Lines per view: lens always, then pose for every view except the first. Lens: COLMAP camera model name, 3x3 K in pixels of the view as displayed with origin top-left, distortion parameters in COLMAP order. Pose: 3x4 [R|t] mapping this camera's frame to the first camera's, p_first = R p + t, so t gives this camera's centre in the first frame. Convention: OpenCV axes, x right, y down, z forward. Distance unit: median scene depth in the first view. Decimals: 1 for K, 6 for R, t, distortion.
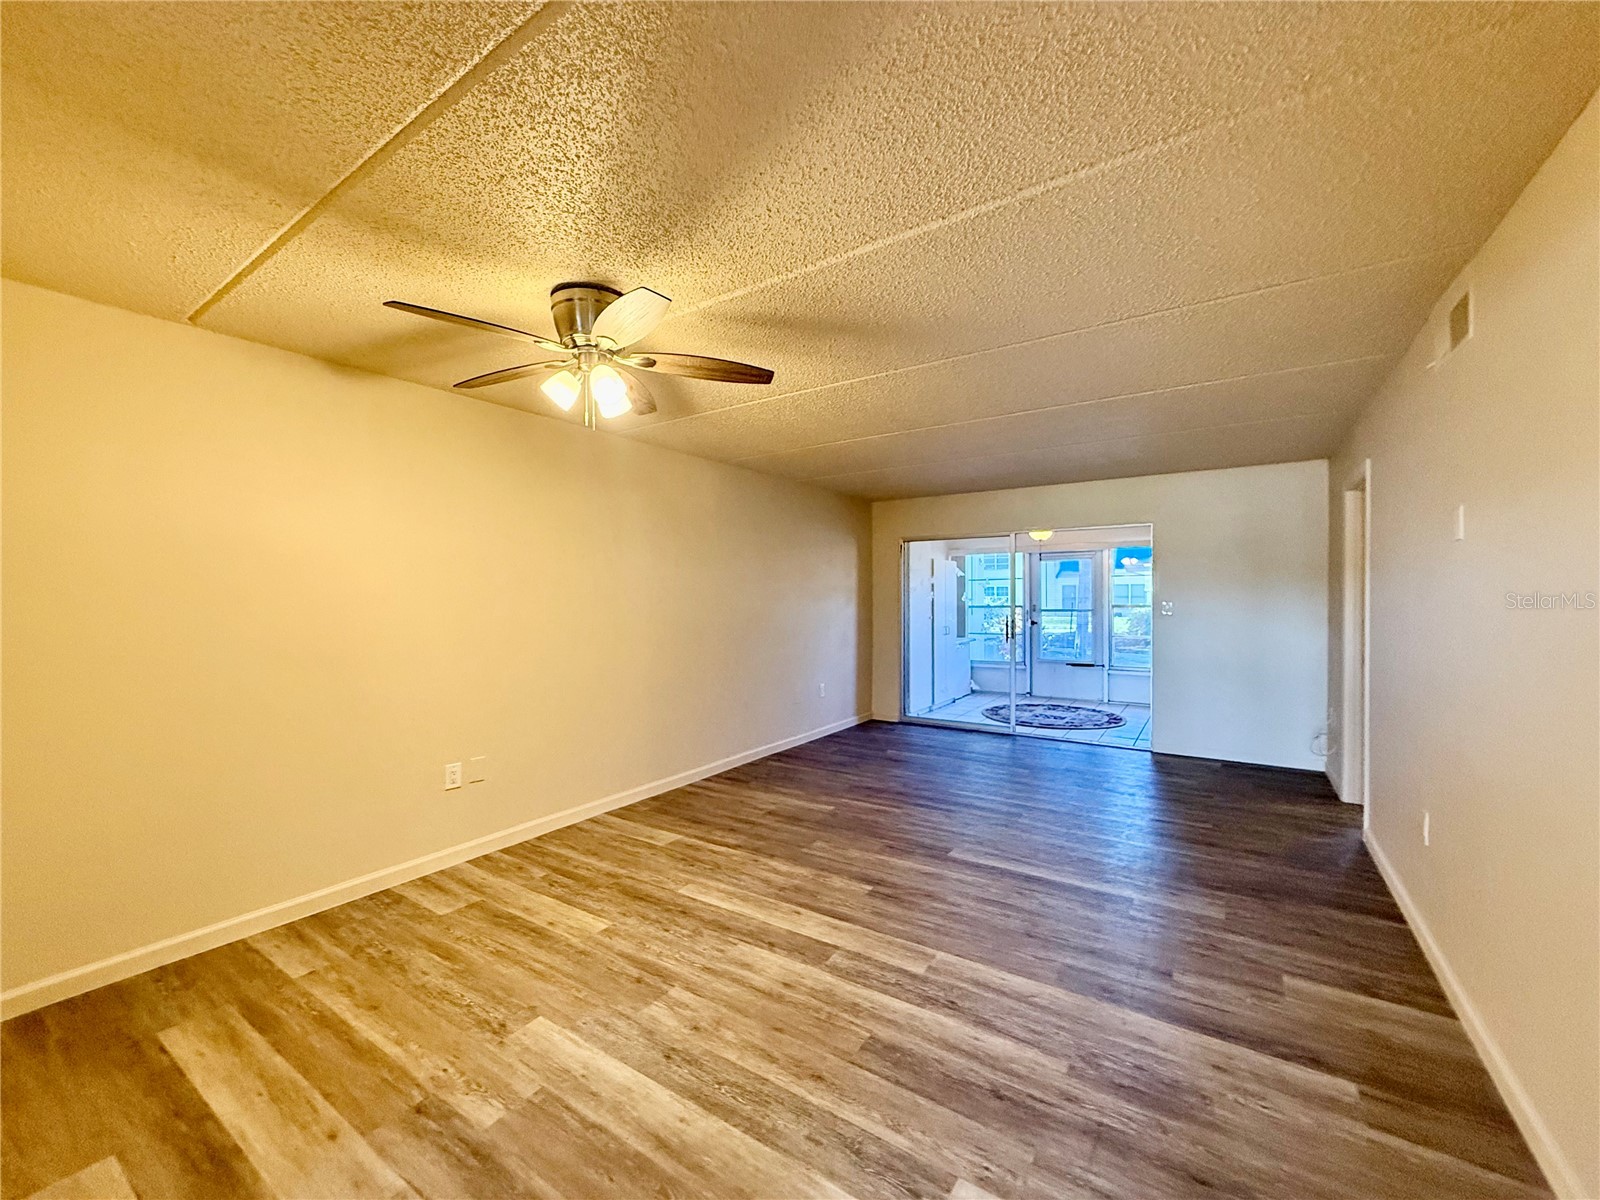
lens RADIAL K [[640.1, 0, 799.3], [0, 640.1, 602.4], [0, 0, 1]] dist [-0.000617, -0.000021]
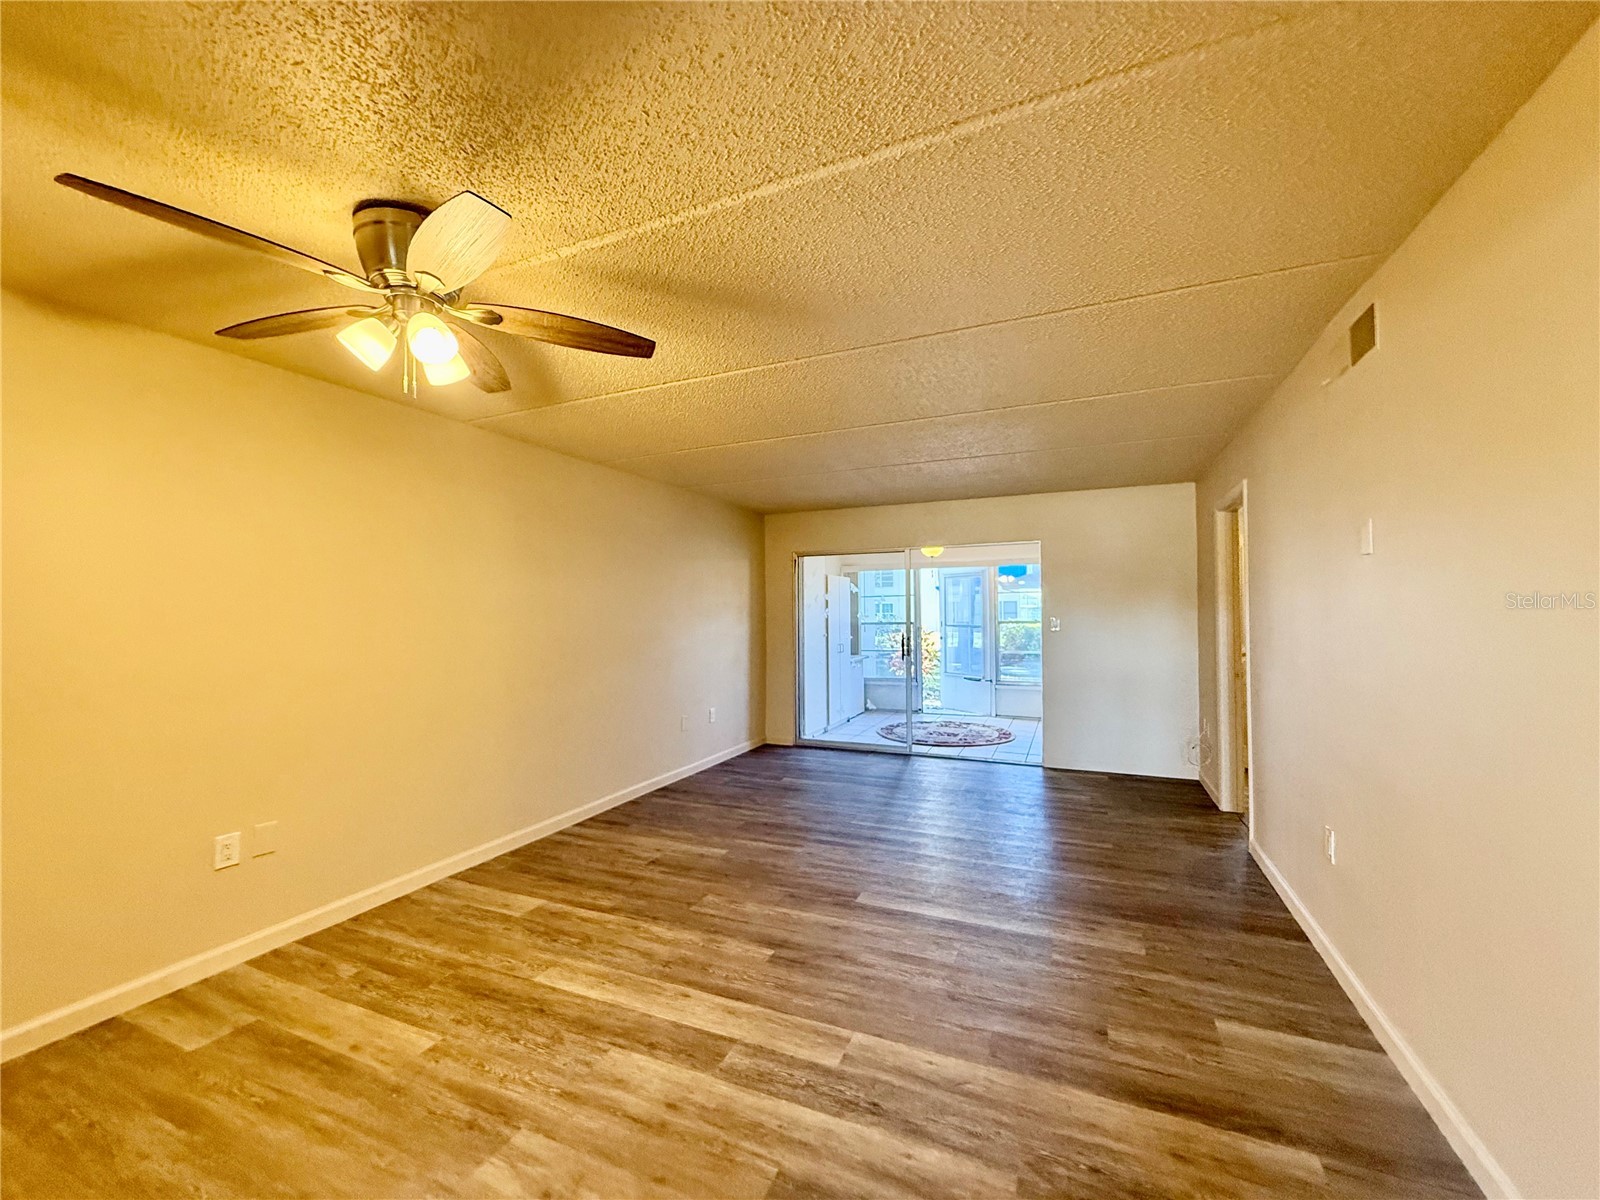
lens RADIAL K [[640.1, 0, 799.3], [0, 640.1, 602.4], [0, 0, 1]] dist [-0.000617, -0.000021]
pose [[0.985092, -0.000715, 0.172030, 0.000611], [0.005261, 0.999649, -0.025968, -0.002091], [-0.171951, 0.026485, 0.984749, 0.145448]]
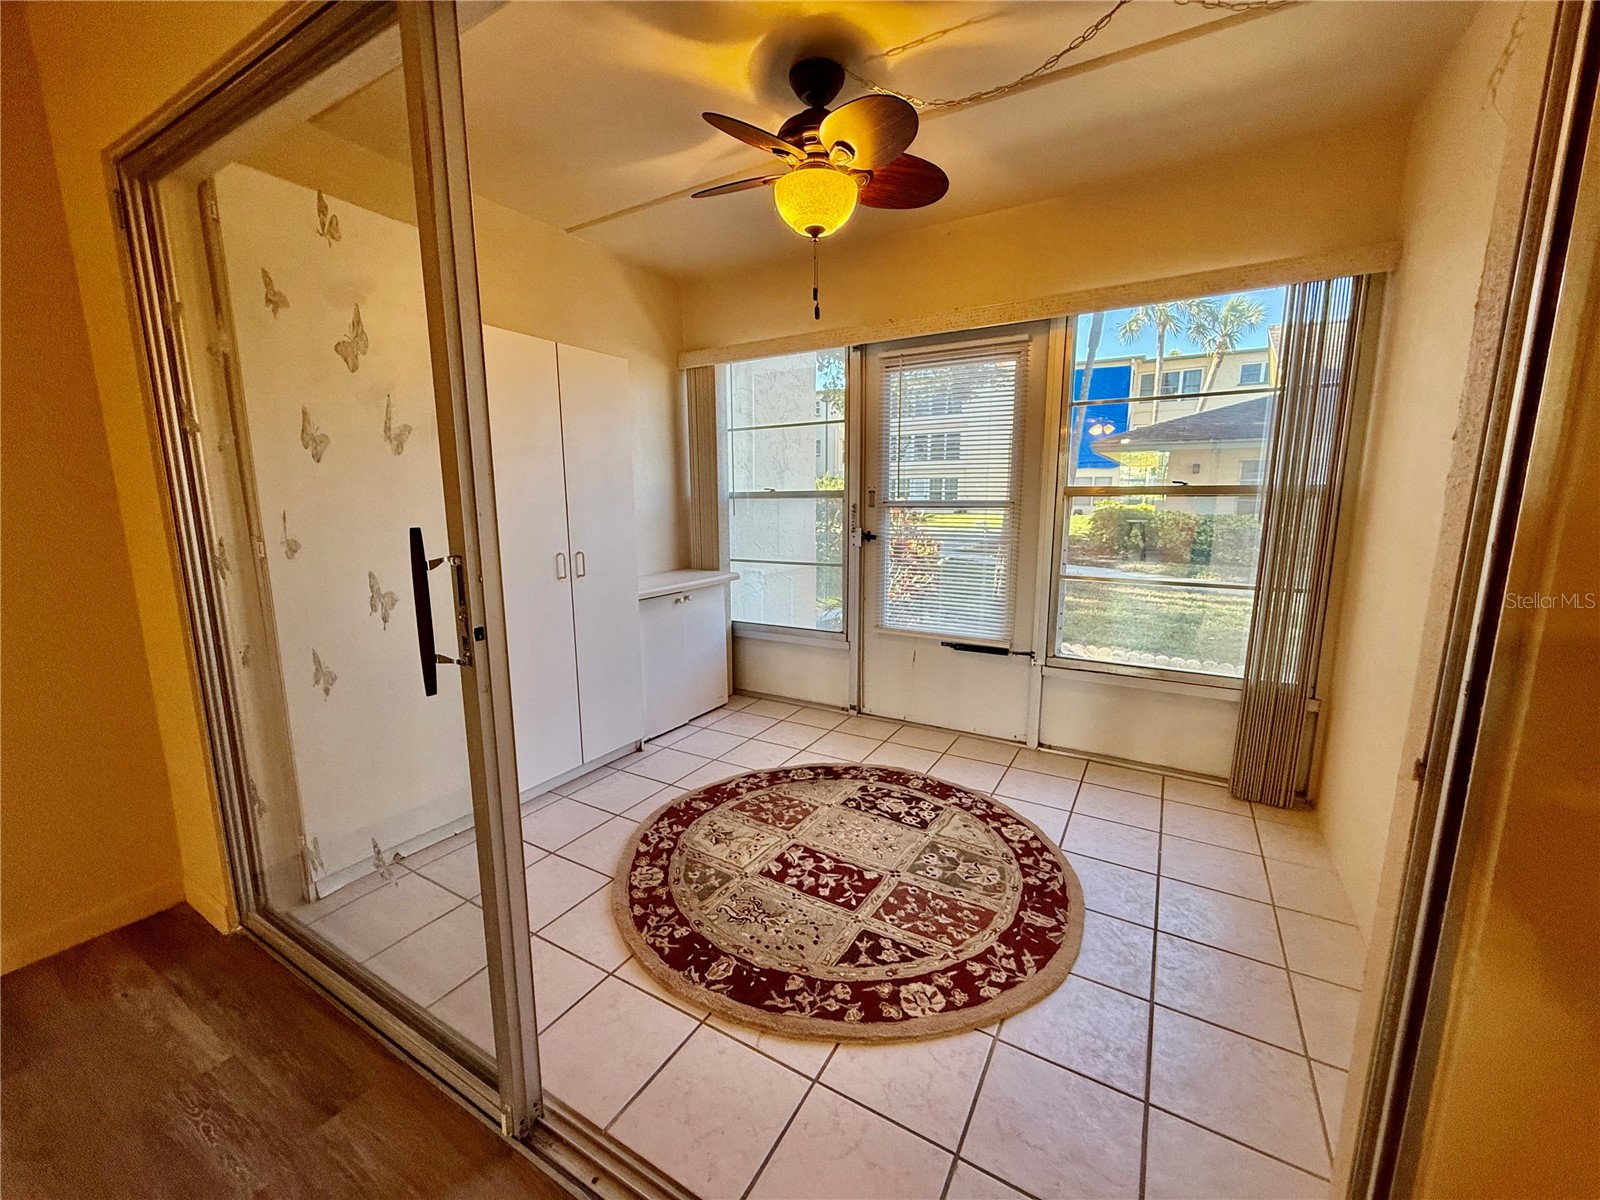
lens RADIAL K [[640.1, 0, 799.3], [0, 640.1, 602.4], [0, 0, 1]] dist [-0.000617, -0.000021]
pose [[0.998709, -0.008041, 0.050159, 0.947687], [-0.000394, 0.986136, 0.165940, 0.021927], [-0.050798, -0.165745, 0.984859, 1.899822]]
